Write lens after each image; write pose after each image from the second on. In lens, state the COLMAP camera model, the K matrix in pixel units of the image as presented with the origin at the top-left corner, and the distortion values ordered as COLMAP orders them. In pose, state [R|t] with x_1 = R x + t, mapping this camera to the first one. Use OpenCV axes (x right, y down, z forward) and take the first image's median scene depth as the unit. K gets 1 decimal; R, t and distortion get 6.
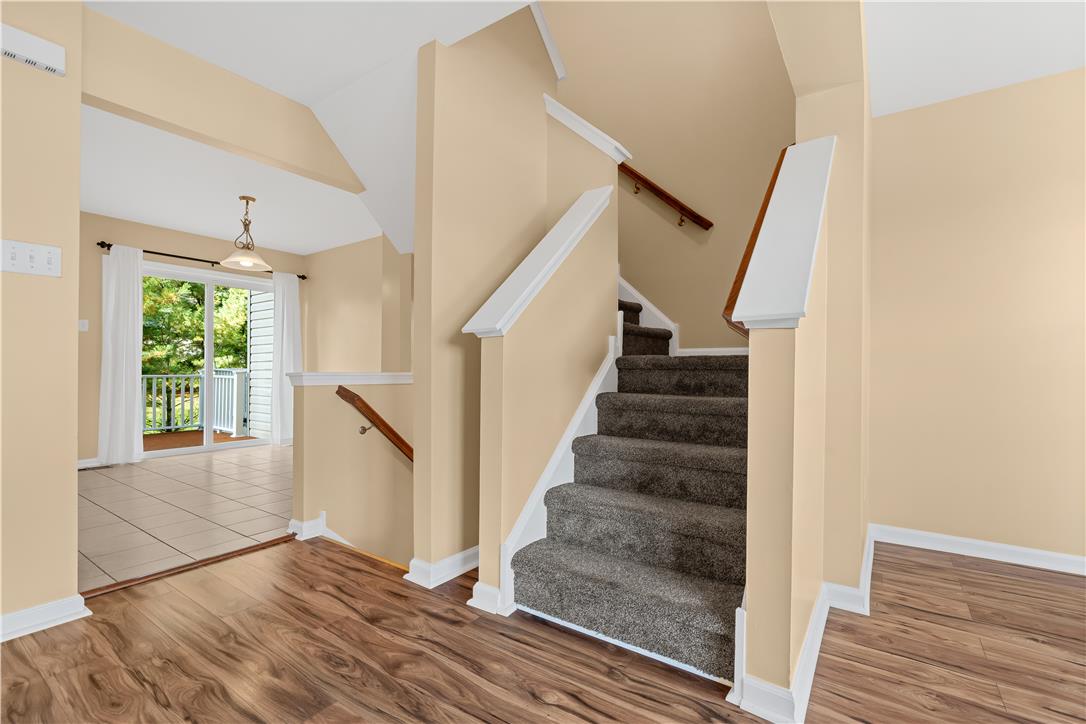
lens RADIAL K [[489.9, 0, 542.8], [0, 489.9, 374.1], [0, 0, 1]] dist [-0.000208, 0.000335]
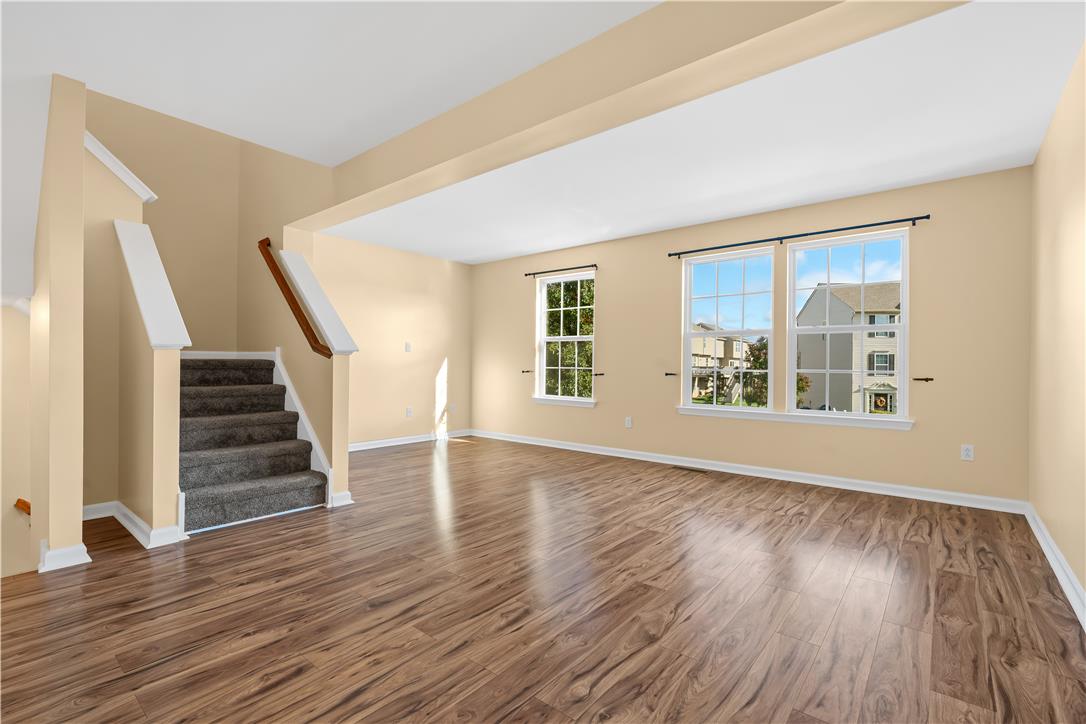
lens RADIAL K [[487.9, 0, 541.2], [0, 487.9, 362.5], [0, 0, 1]] dist [-0.003282, 0.000552]
pose [[0.081852, -0.003922, 0.996637, -1.195071], [-0.001447, 0.999991, 0.004054, -0.038930], [-0.996643, -0.001774, 0.081846, -0.153900]]
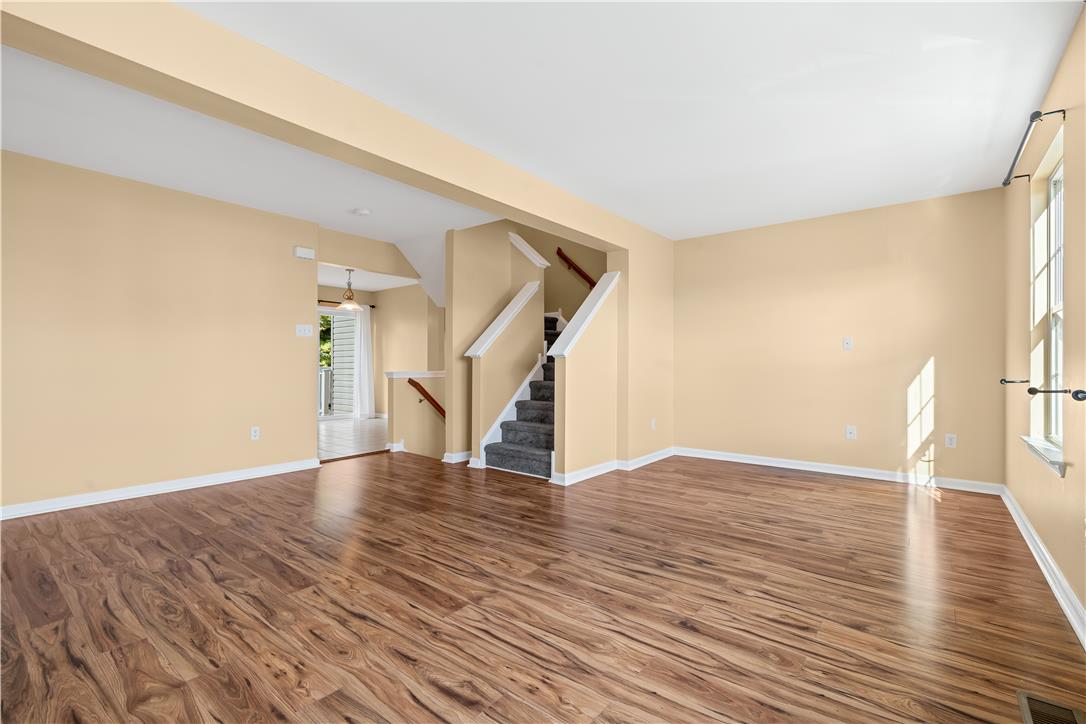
lens RADIAL K [[487.9, 0, 541.2], [0, 487.9, 362.5], [0, 0, 1]] dist [-0.003282, 0.000552]
pose [[0.997754, -0.007681, -0.066550, 0.329932], [0.006944, 0.999912, -0.011299, -0.018162], [0.066631, 0.010811, 0.997719, -1.223915]]
